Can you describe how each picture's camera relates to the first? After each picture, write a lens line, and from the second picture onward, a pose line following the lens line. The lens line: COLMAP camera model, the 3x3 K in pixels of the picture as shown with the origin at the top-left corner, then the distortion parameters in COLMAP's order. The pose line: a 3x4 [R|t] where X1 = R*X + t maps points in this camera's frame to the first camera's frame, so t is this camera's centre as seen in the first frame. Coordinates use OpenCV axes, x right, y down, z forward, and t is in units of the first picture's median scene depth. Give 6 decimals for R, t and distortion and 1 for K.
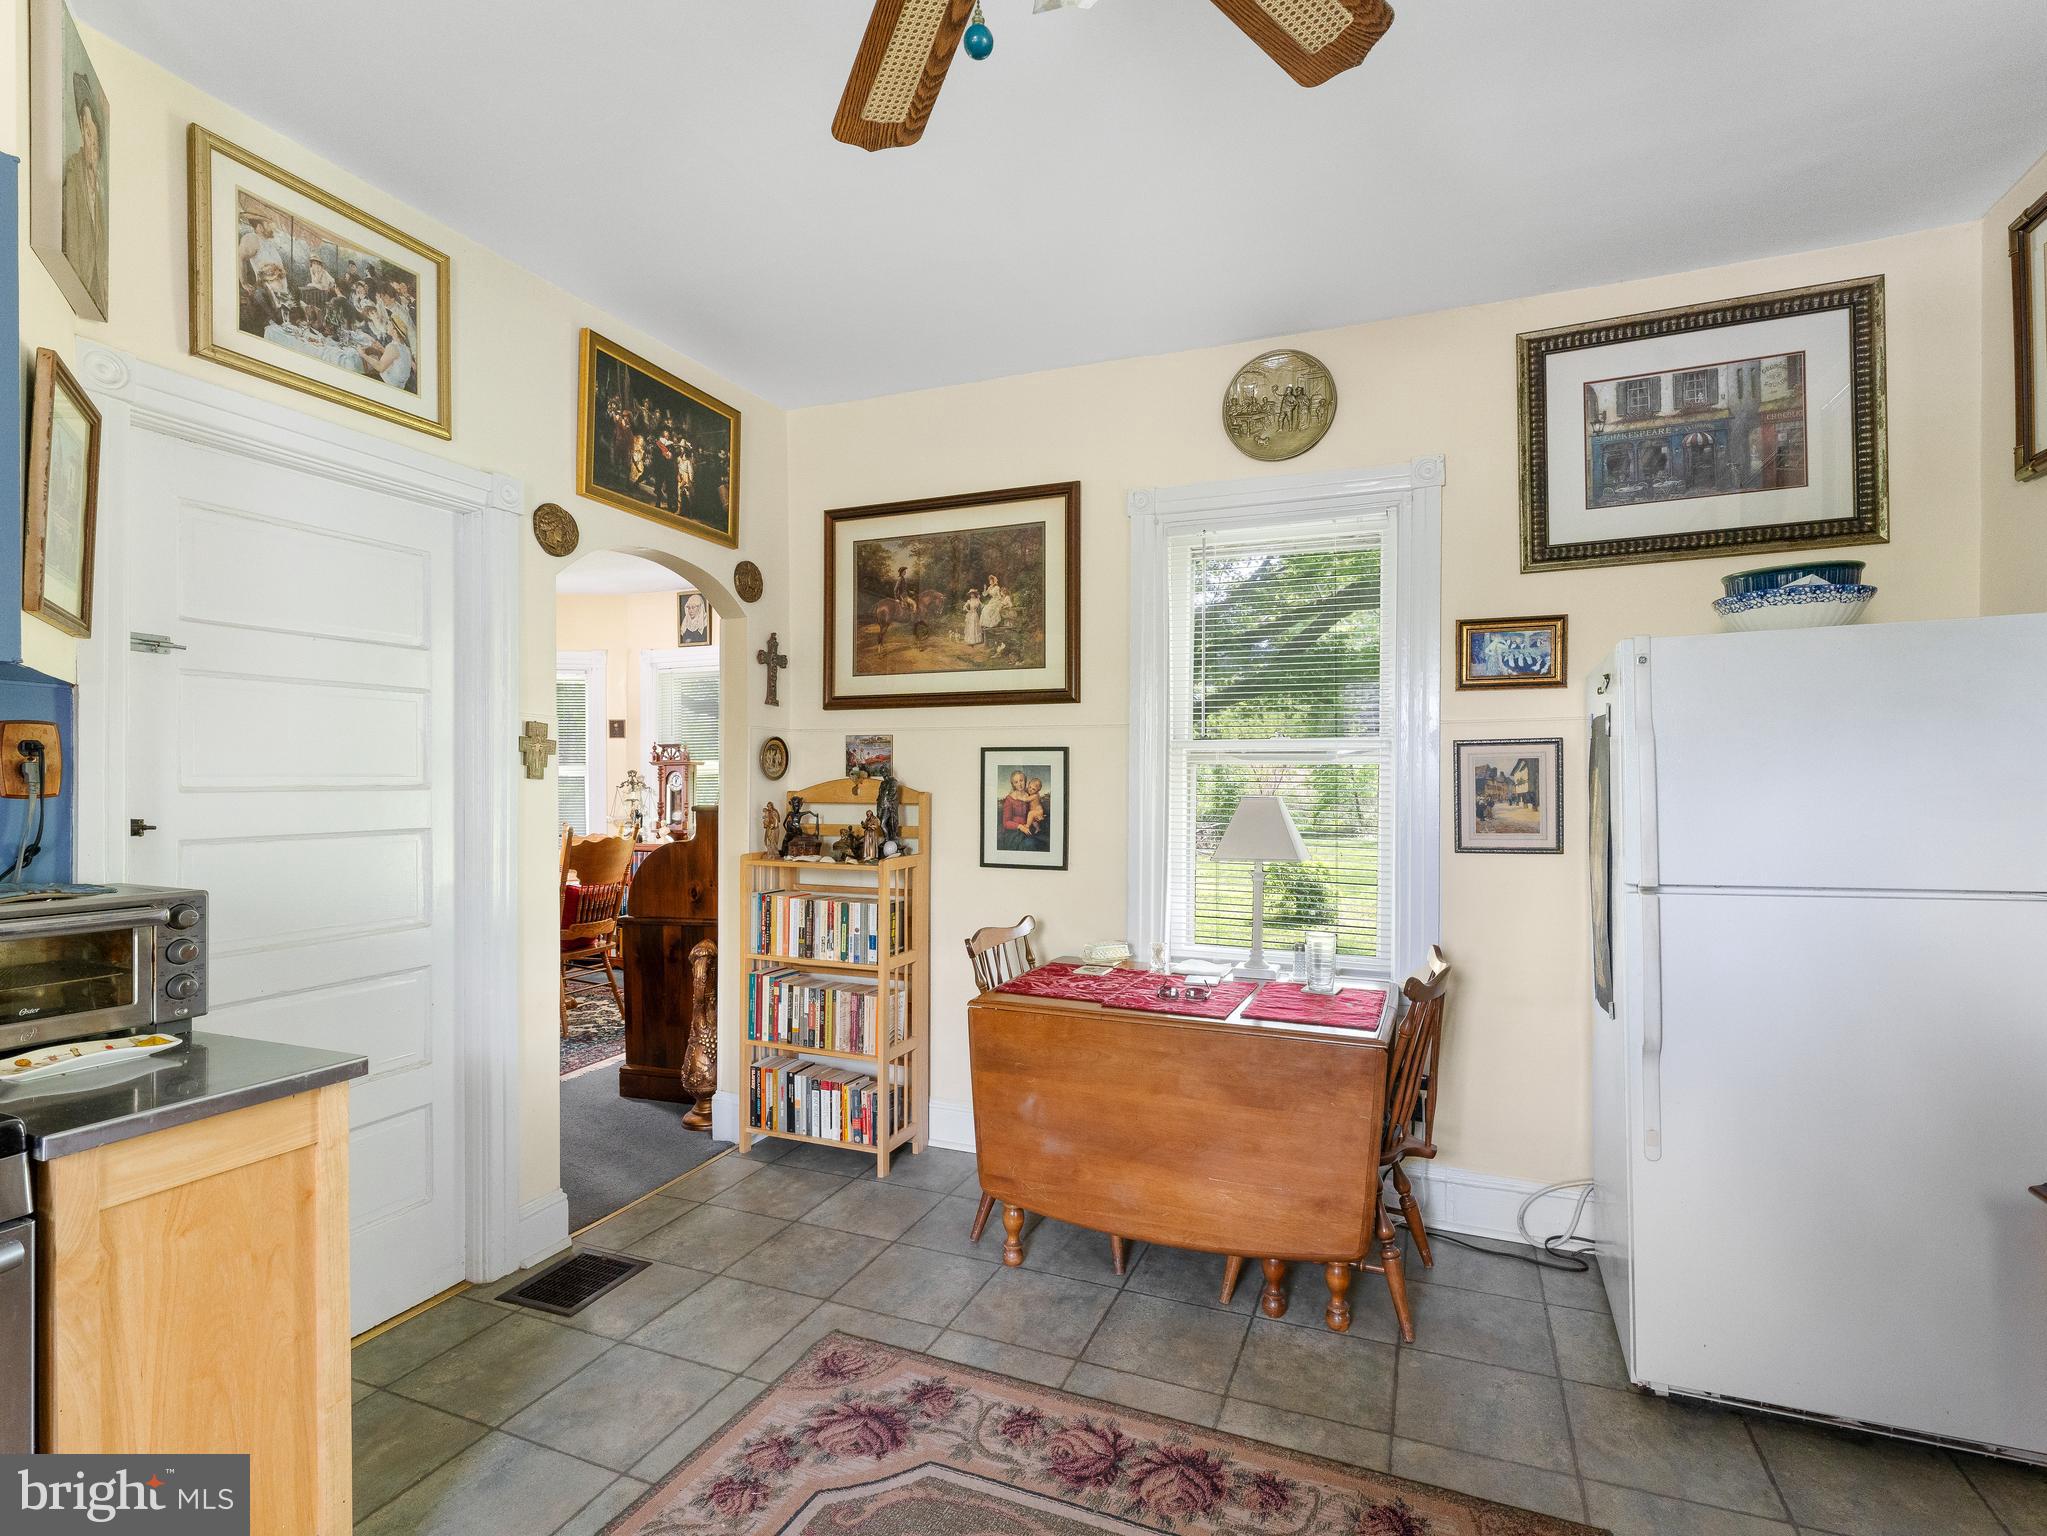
lens RADIAL K [[997.7, 0, 1025.4], [0, 997.7, 772.7], [0, 0, 1]] dist [-0.004147, -0.000991]
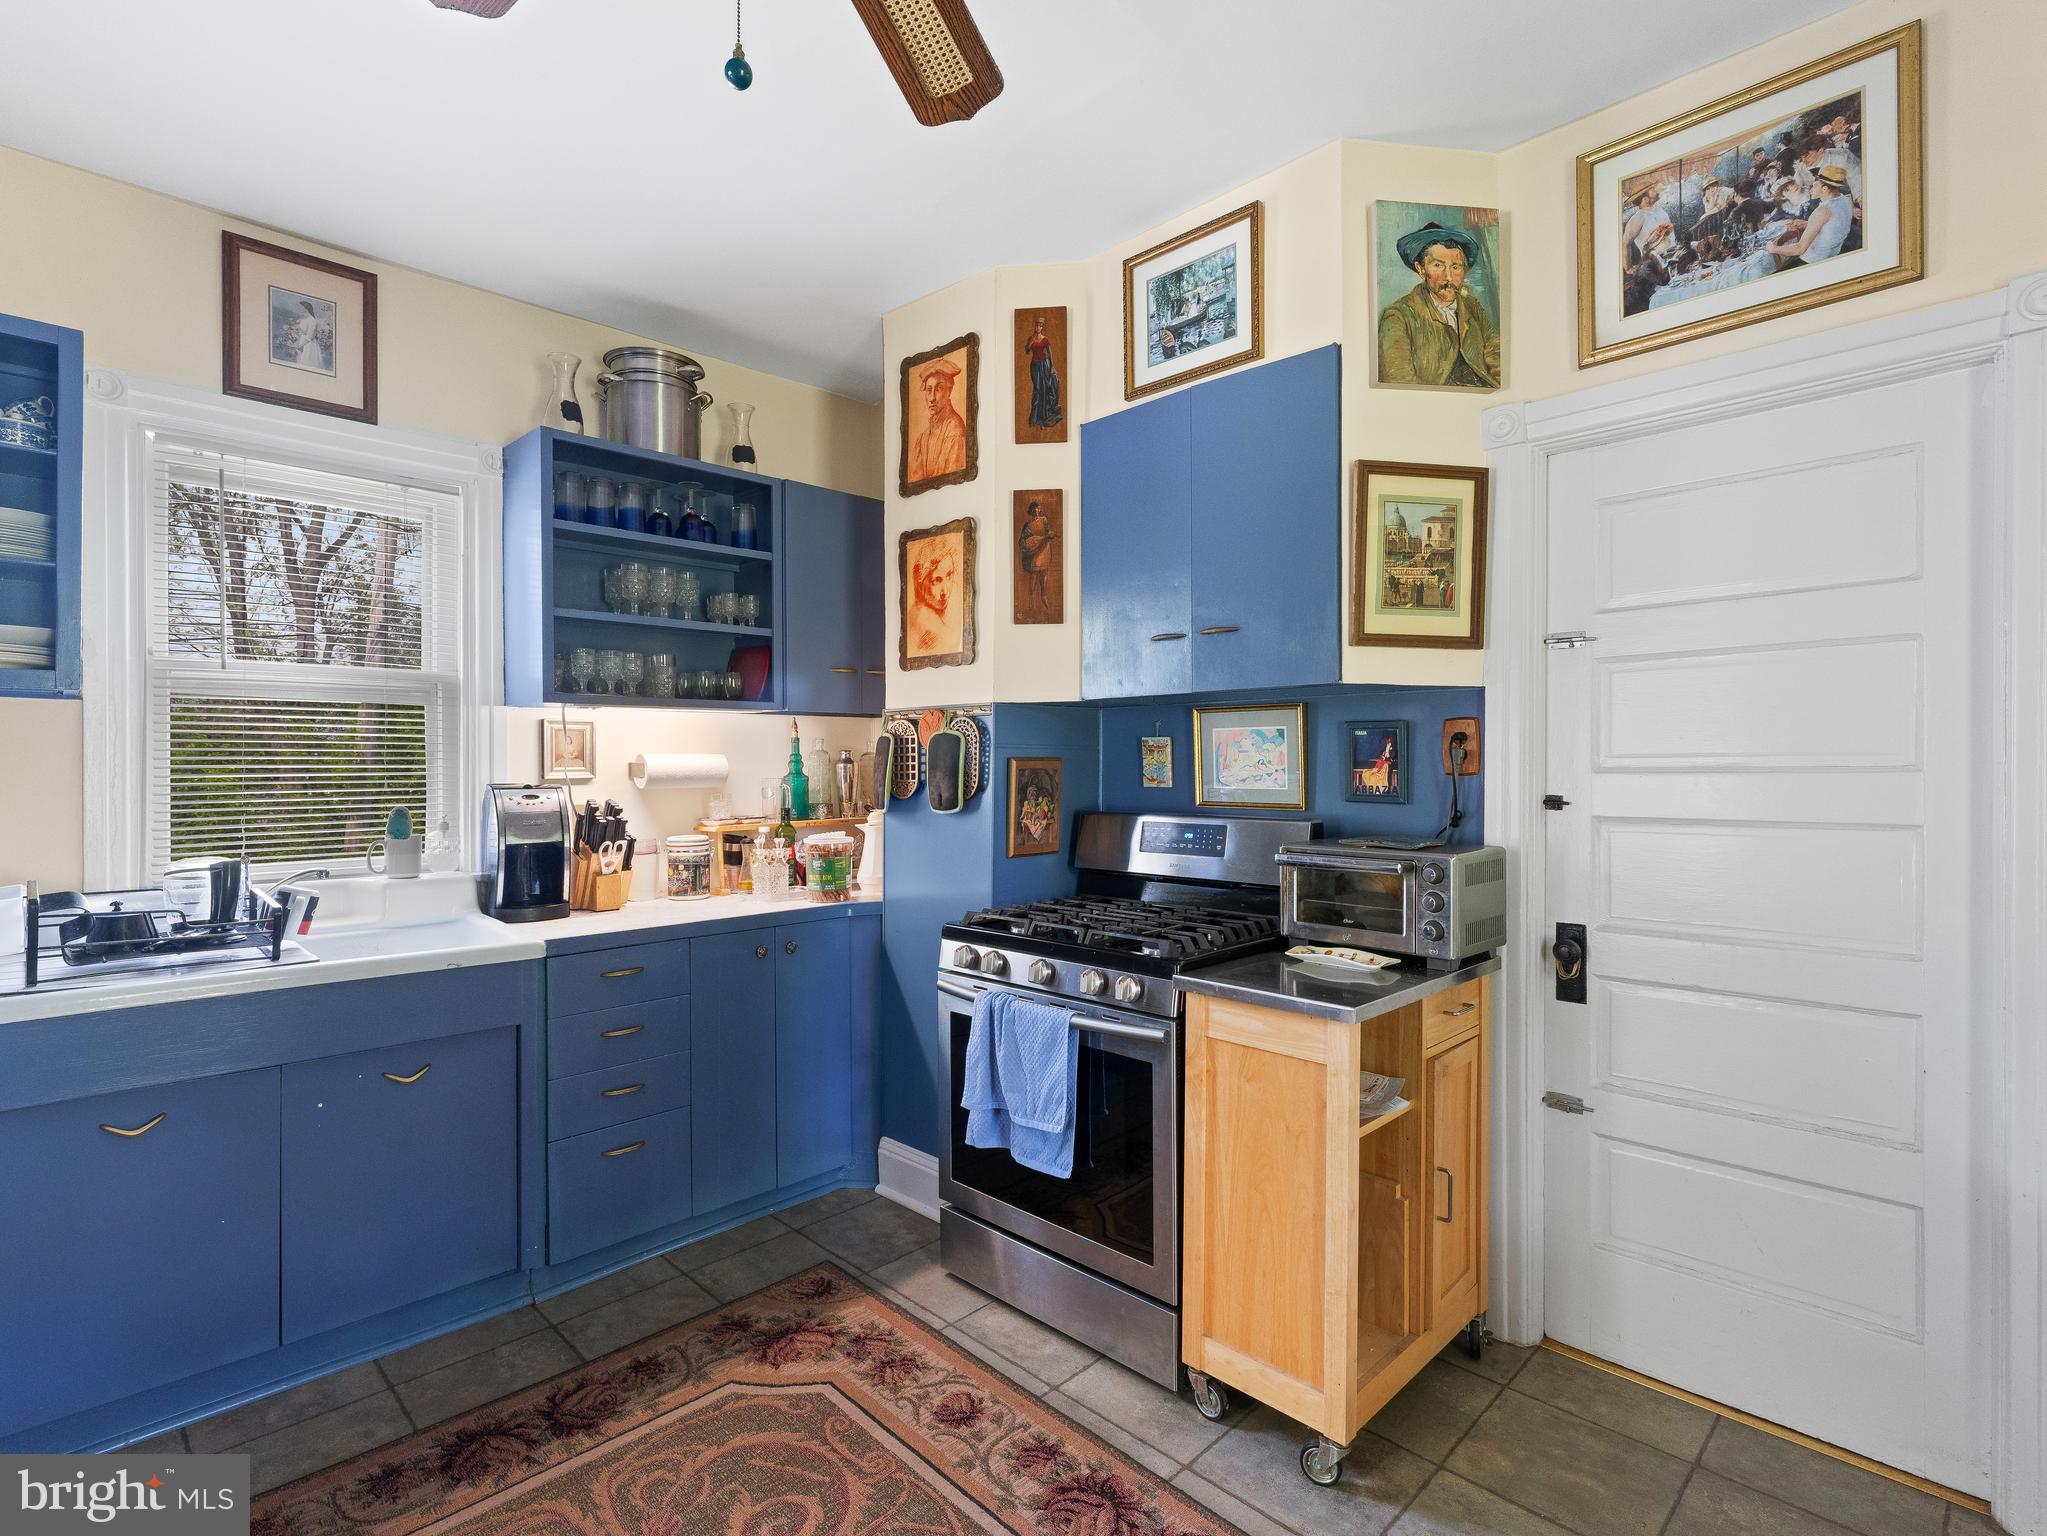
lens RADIAL K [[997.7, 0, 1027.5], [0, 997.7, 767.3], [0, 0, 1]] dist [-0.004147, -0.000991]
pose [[-0.387664, 0.000654, -0.921801, 0.357977], [0.007106, 0.999972, -0.002279, 0.011006], [0.921773, -0.007434, -0.387658, 0.775859]]
